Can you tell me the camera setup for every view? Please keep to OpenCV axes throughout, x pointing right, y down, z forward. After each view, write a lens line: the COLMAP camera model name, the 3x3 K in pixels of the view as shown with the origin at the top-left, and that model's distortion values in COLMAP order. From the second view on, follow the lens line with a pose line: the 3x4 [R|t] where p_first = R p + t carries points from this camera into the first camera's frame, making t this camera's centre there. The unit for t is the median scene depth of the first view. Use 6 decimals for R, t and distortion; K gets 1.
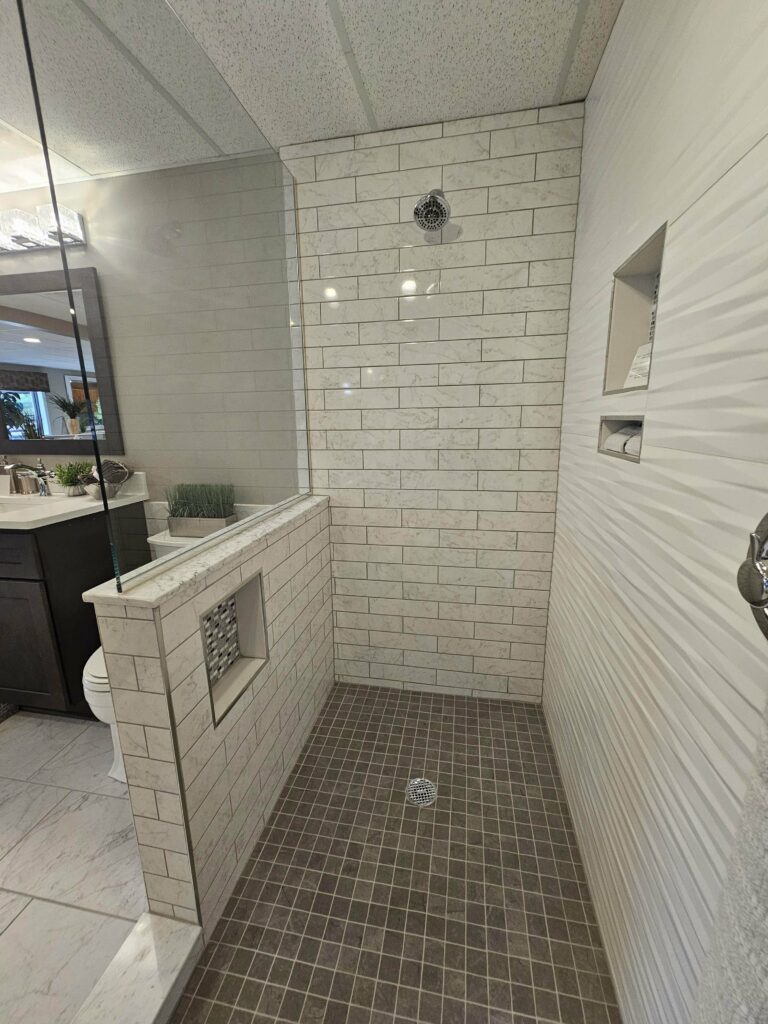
lens RADIAL K [[416.9, 0, 384.0], [0, 416.9, 512.0], [0, 0, 1]] dist [-0.008733, 0.004161]
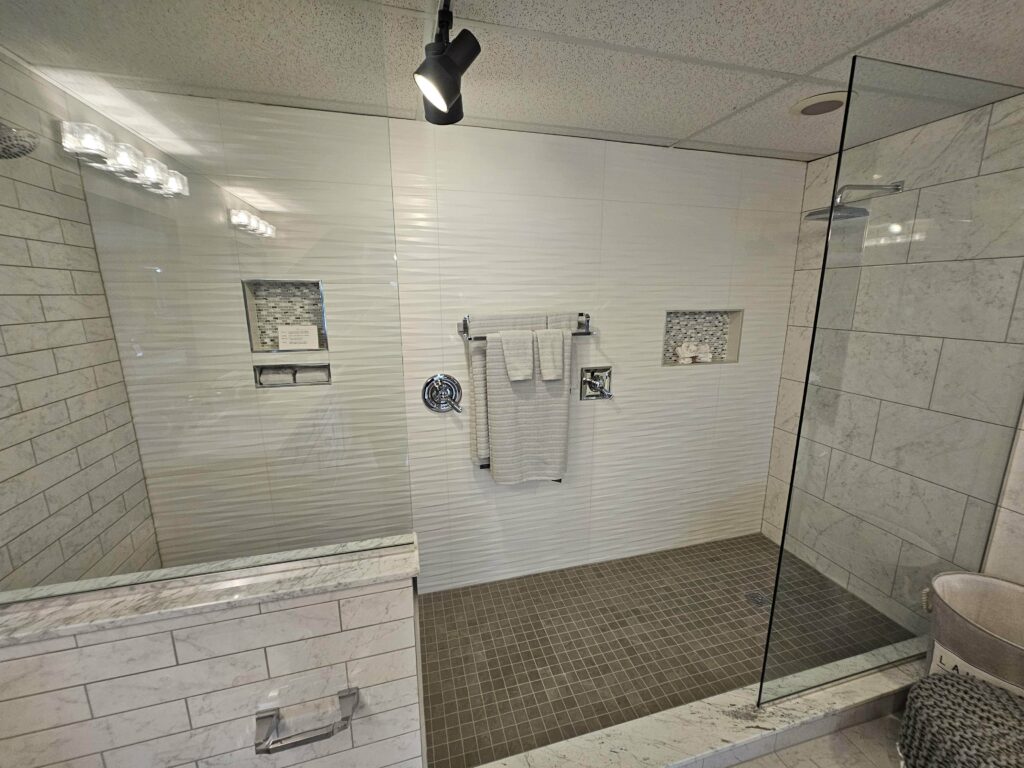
lens RADIAL K [[416.9, 0, 512.9], [0, 416.9, 385.9], [0, 0, 1]] dist [-0.008733, 0.004161]
pose [[-0.443890, -0.171361, 0.879544, -0.901253], [0.207385, 0.935250, 0.286877, -0.281034], [-0.871753, 0.309746, -0.379611, 0.535811]]
